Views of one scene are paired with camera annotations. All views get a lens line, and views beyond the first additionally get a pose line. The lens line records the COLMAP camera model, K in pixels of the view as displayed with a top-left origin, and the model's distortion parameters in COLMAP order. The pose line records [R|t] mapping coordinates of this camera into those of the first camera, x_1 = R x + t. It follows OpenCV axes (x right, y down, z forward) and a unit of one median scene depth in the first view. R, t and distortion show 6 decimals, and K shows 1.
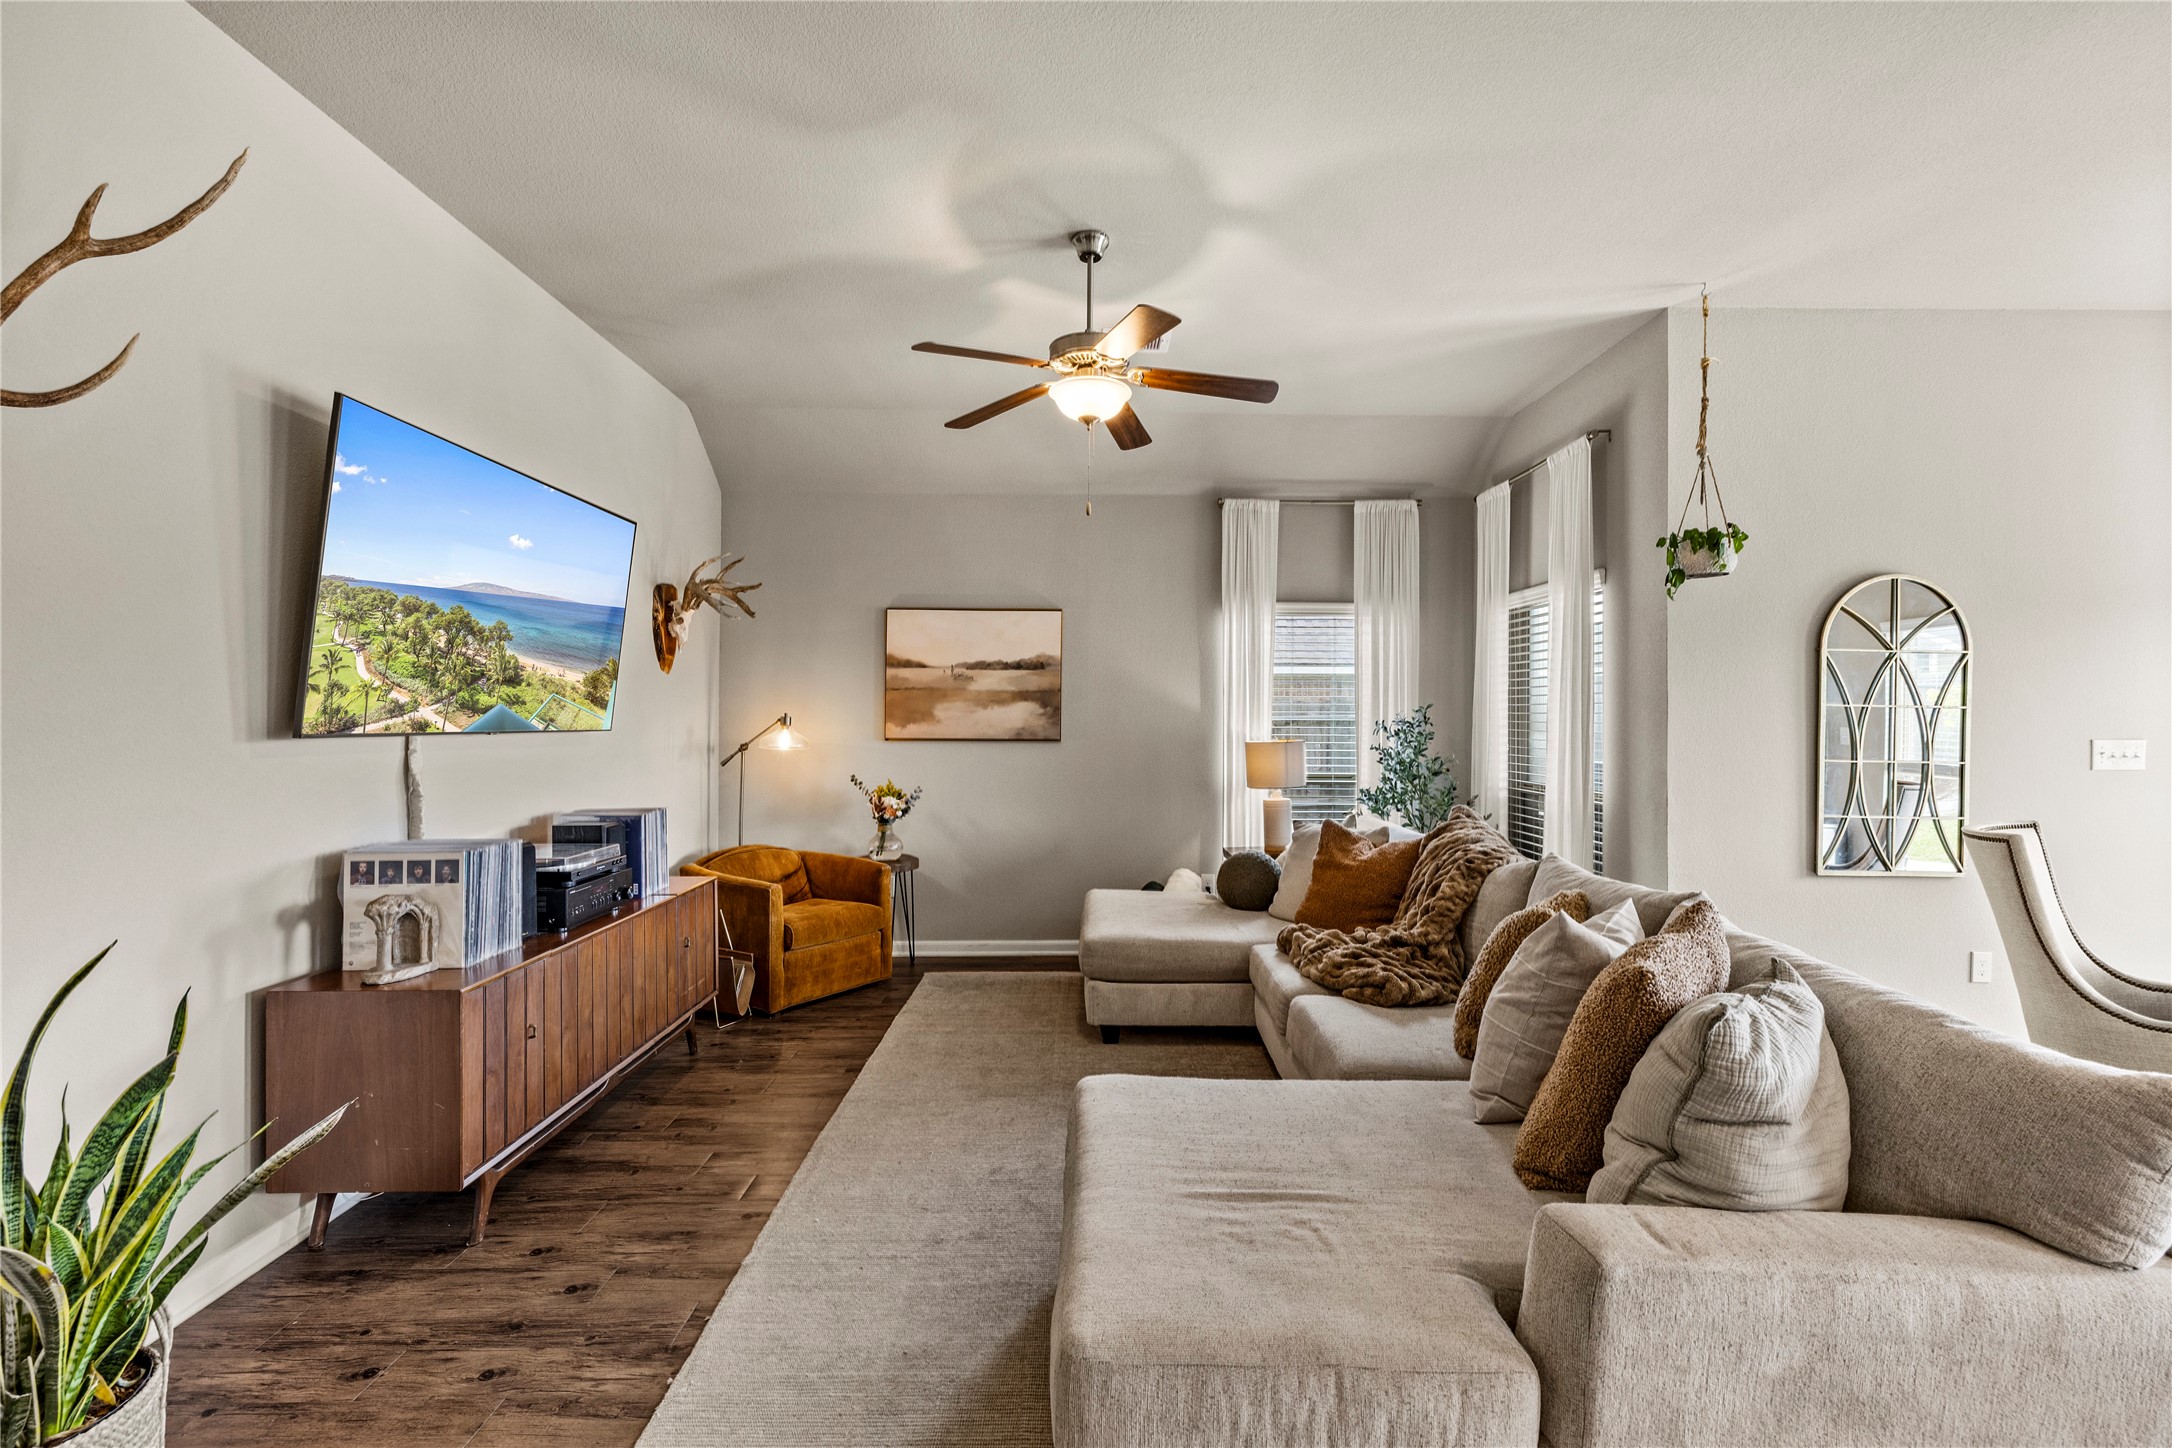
lens RADIAL K [[912.8, 0, 1088.2], [0, 912.8, 718.4], [0, 0, 1]] dist [0.000004, 0.001167]
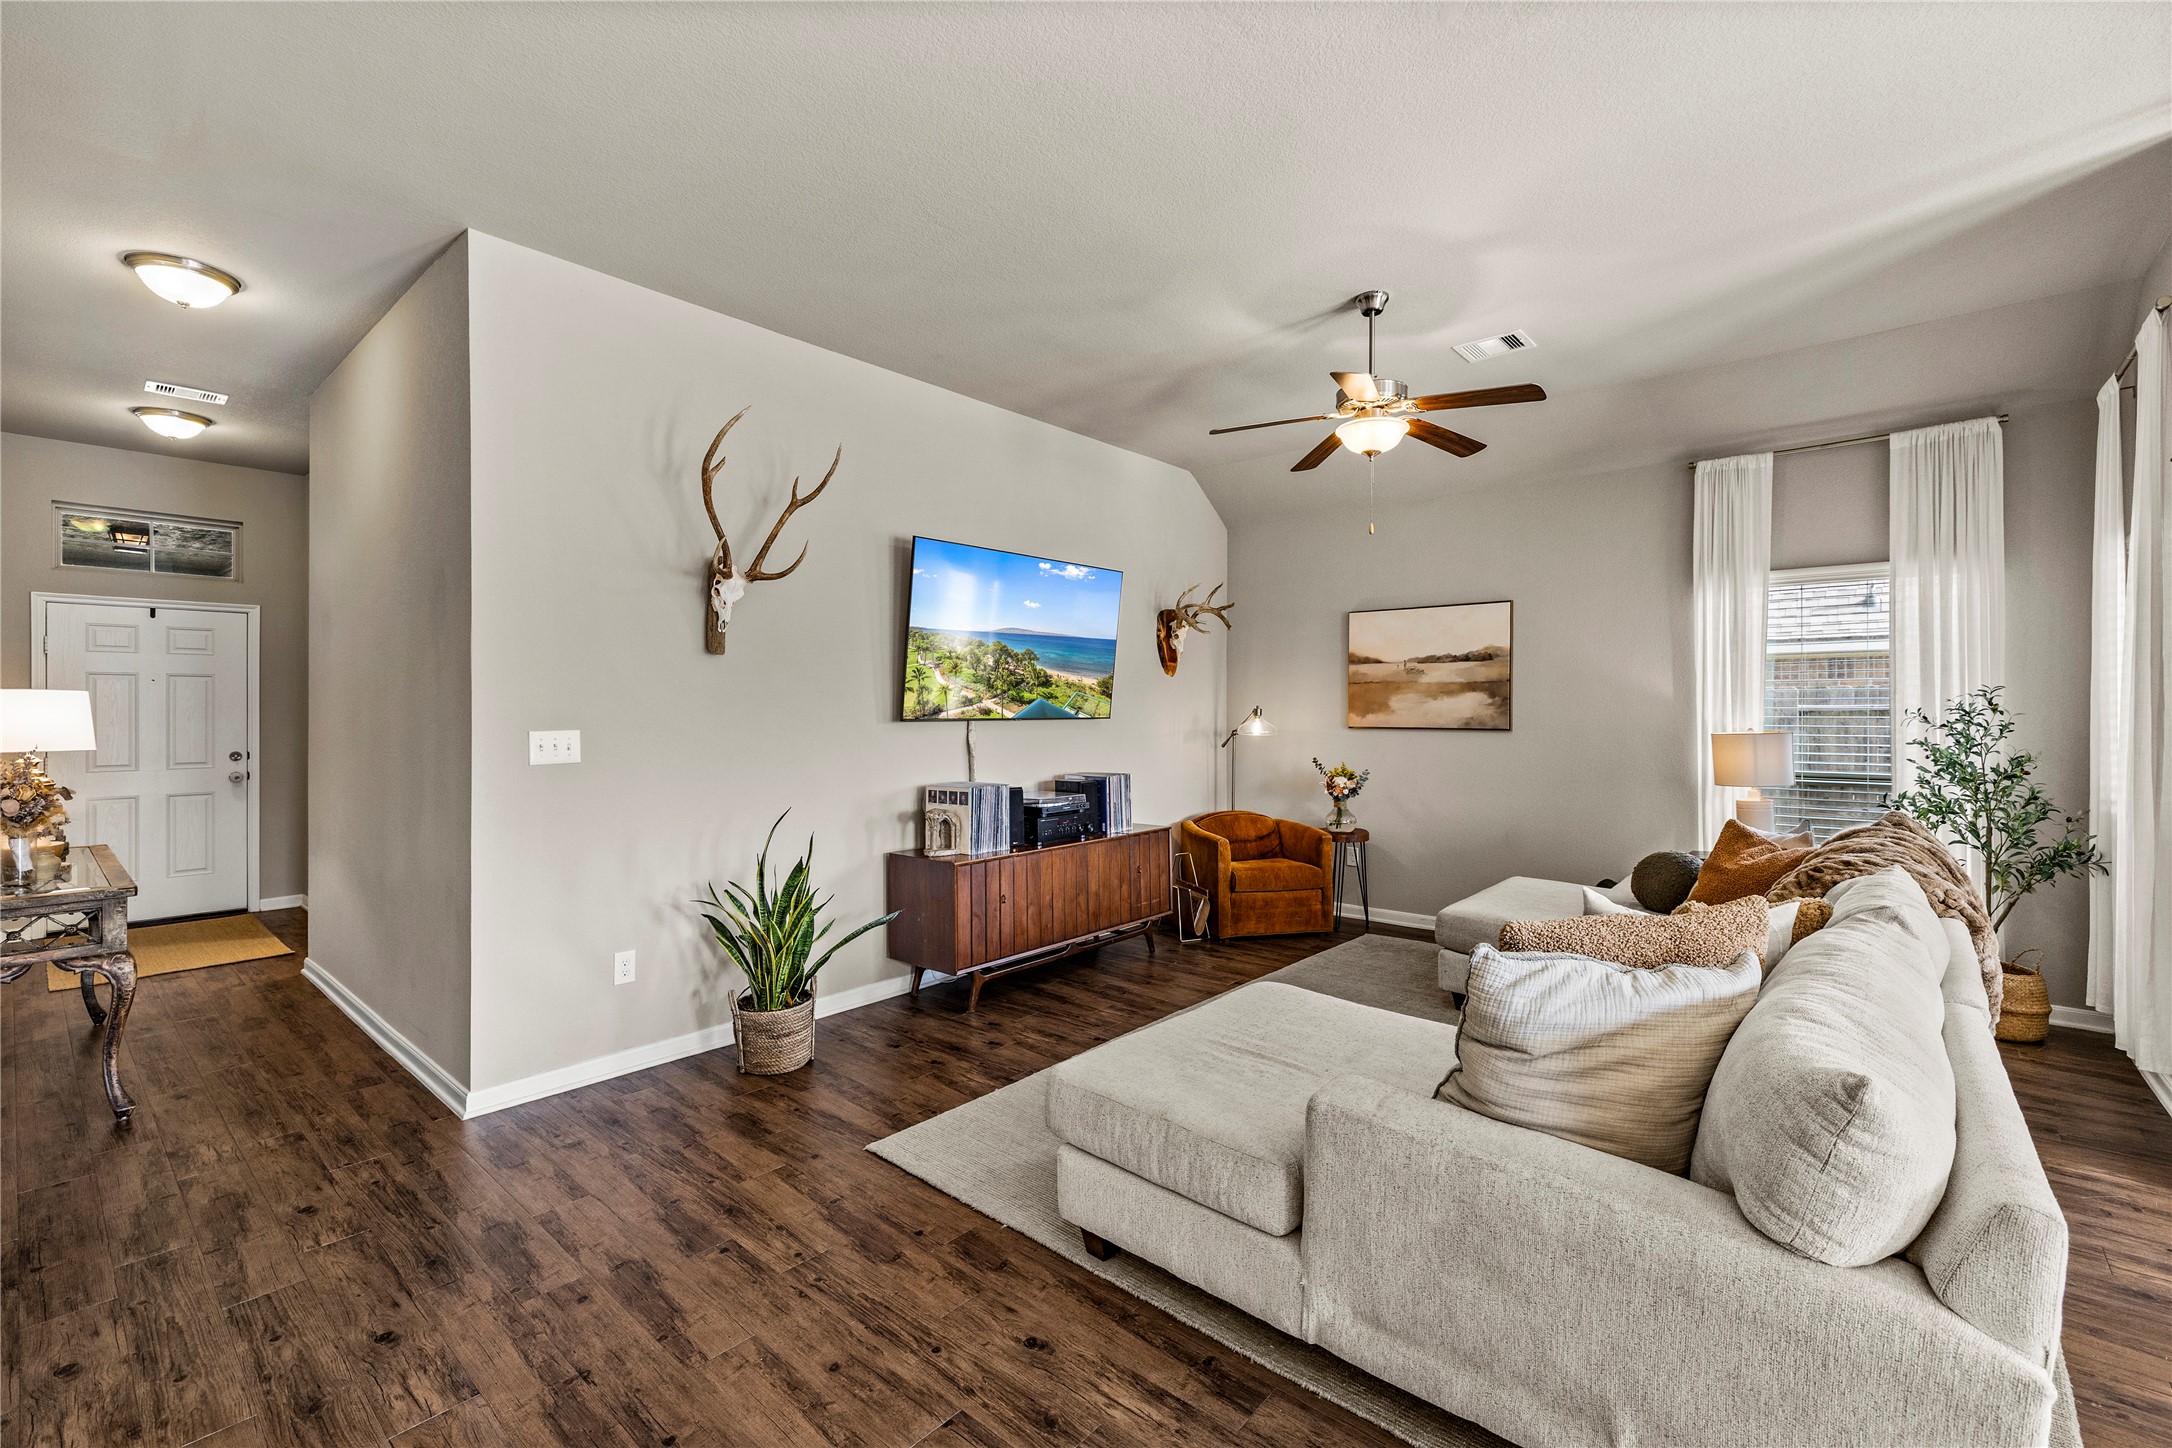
lens RADIAL K [[912.8, 0, 1096.1], [0, 912.8, 707.8], [0, 0, 1]] dist [0.000004, 0.001167]
pose [[0.747602, -0.006271, -0.664118, 0.370375], [0.005025, 0.999980, -0.003786, 0.001416], [0.664128, -0.000507, 0.747618, -0.077403]]
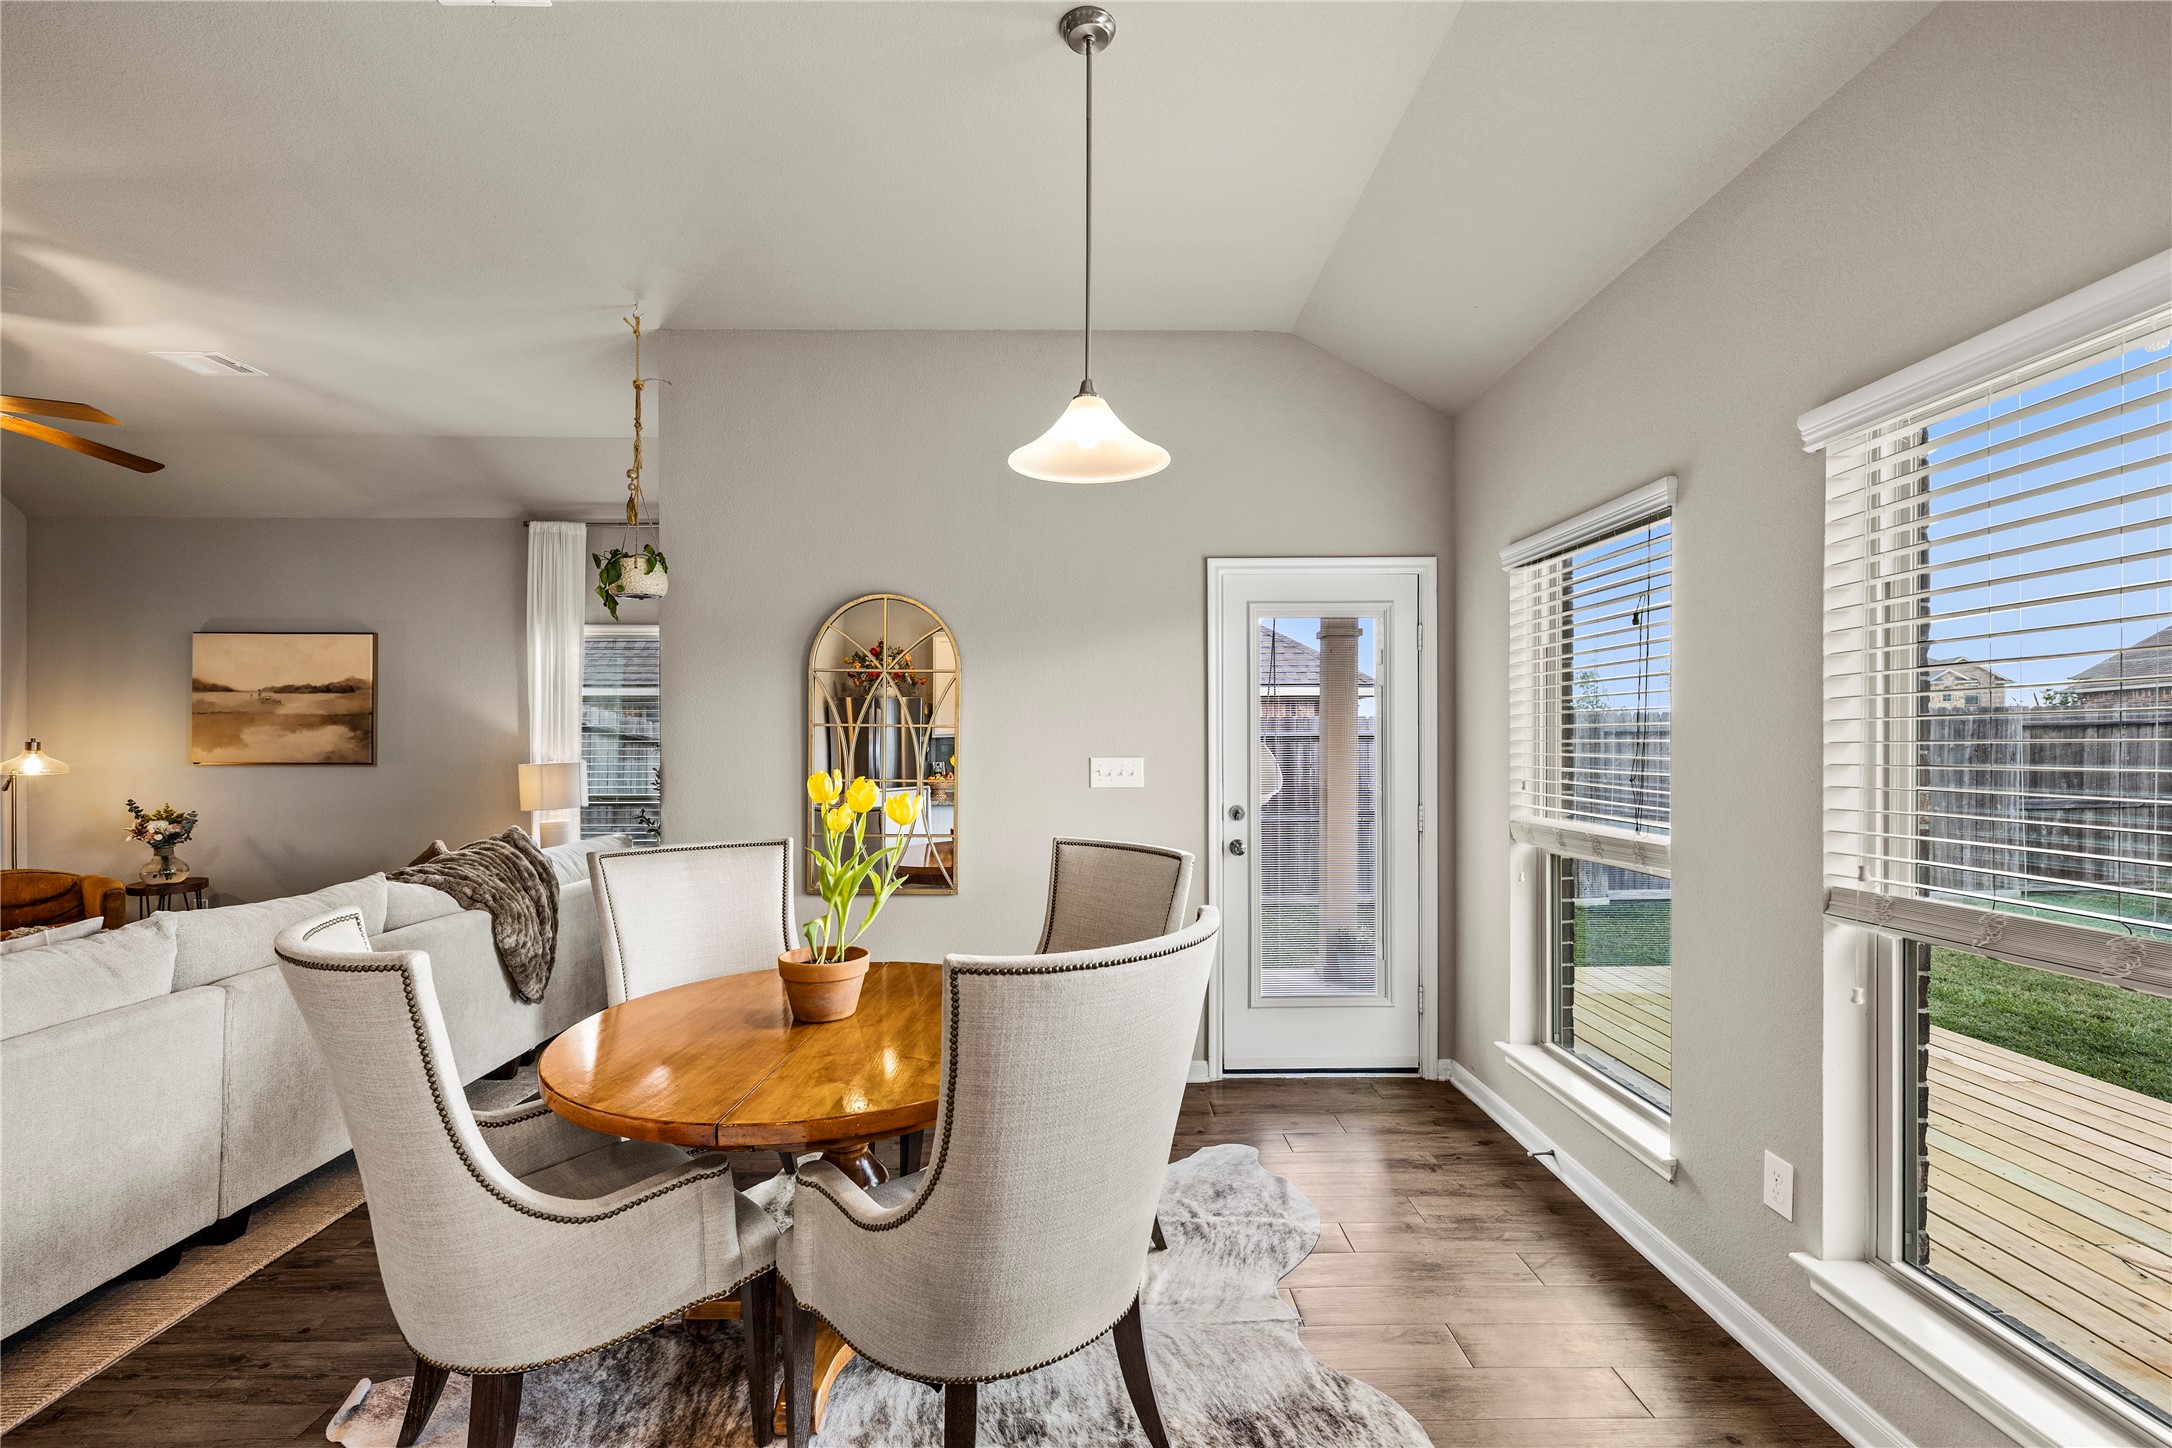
lens RADIAL K [[912.8, 0, 1084.9], [0, 912.8, 734.8], [0, 0, 1]] dist [0.000004, 0.001167]
pose [[0.999948, -0.005235, 0.008713, 0.918463], [0.005293, 0.999964, -0.006693, 0.004060], [-0.008677, 0.006738, 0.999940, -0.007945]]
